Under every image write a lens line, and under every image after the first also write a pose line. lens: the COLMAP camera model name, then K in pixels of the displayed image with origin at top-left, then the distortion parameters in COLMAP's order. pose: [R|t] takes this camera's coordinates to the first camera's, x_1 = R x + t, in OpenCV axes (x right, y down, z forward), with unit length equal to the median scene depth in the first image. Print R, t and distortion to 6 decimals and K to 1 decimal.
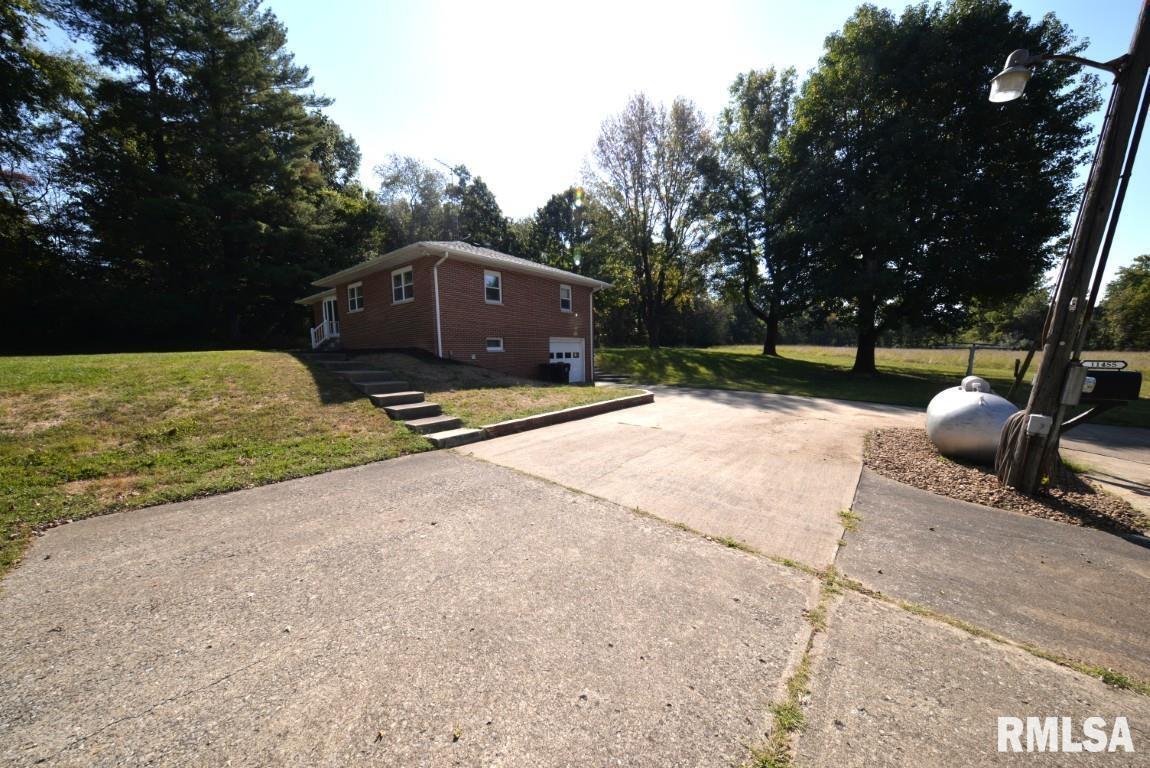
lens RADIAL K [[377.6, 0, 571.3], [0, 377.6, 388.2], [0, 0, 1]] dist [-0.001298, -0.004116]
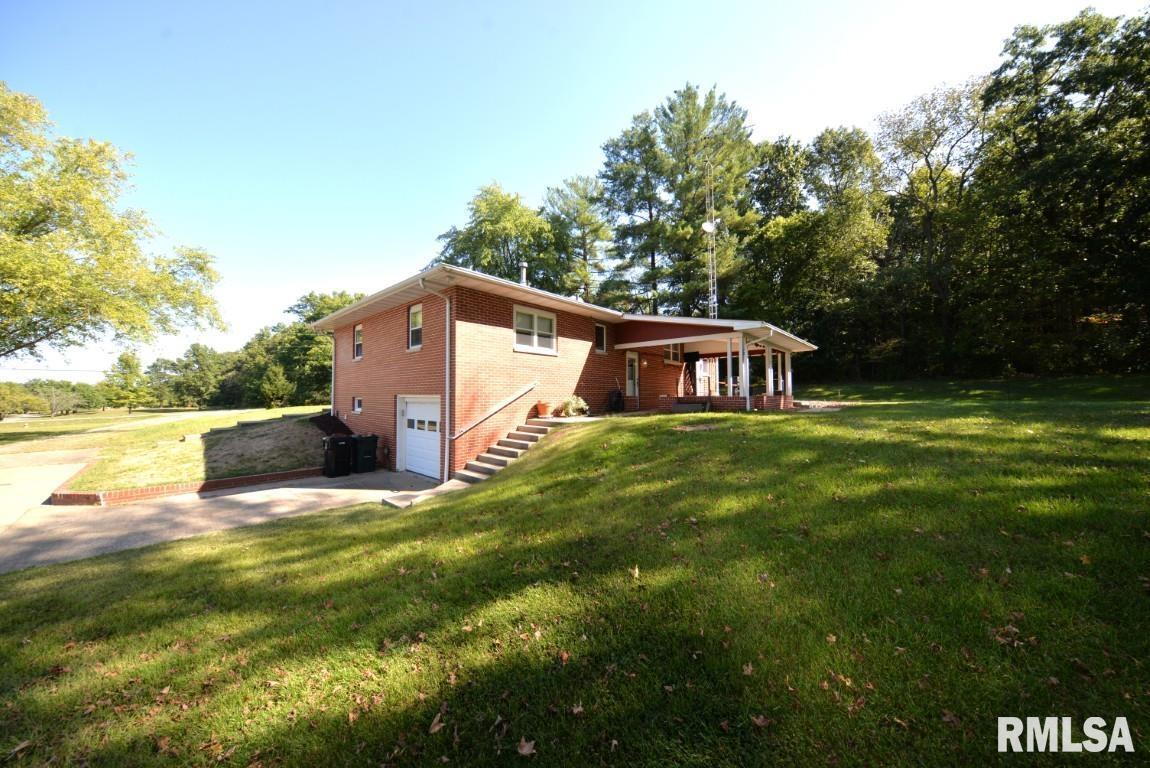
lens RADIAL K [[377.6, 0, 571.3], [0, 377.6, 388.2], [0, 0, 1]] dist [-0.001298, -0.004116]
pose [[-0.060155, -0.007168, -0.998163, 0.567121], [-0.103765, 0.994601, -0.000889, -0.172094], [0.992781, 0.103520, -0.060574, 1.299315]]
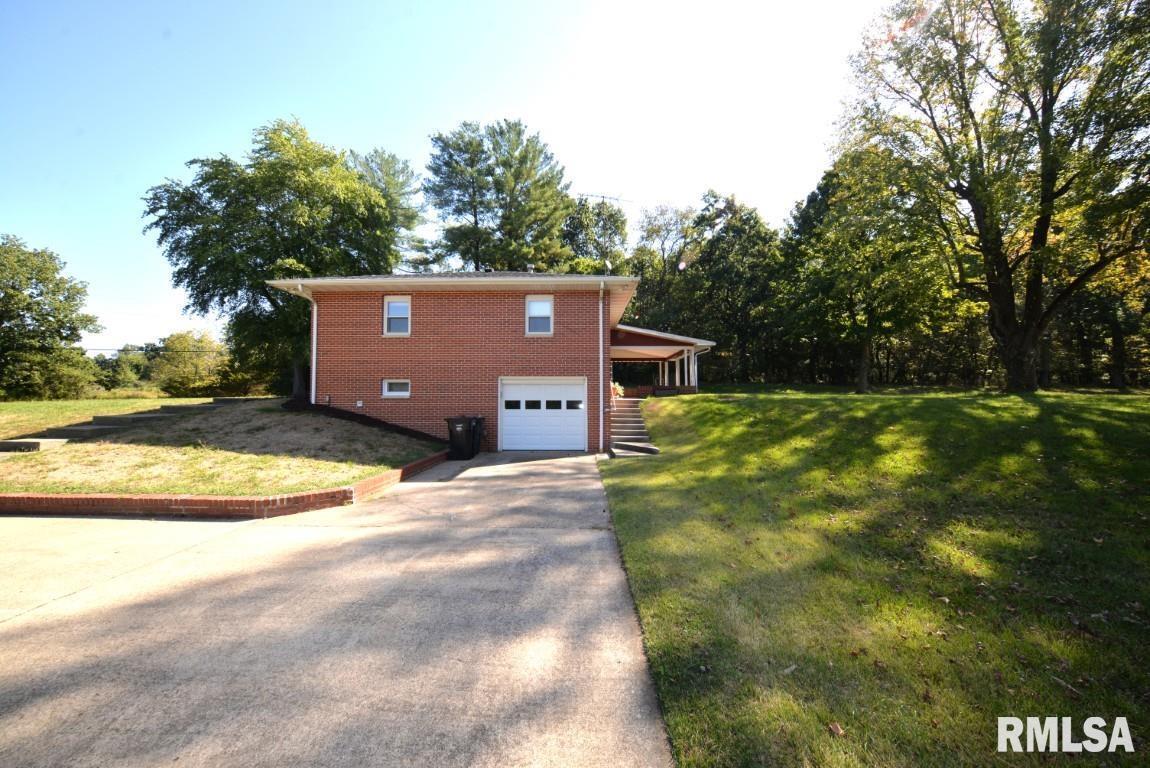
lens RADIAL K [[388.2, 0, 576.1], [0, 388.2, 387.6], [0, 0, 1]] dist [-0.000766, -0.008505]
pose [[0.626281, -0.021481, -0.779302, 0.543374], [-0.083243, 0.992063, -0.094244, -0.060839], [0.775141, 0.123894, 0.619522, 0.663530]]
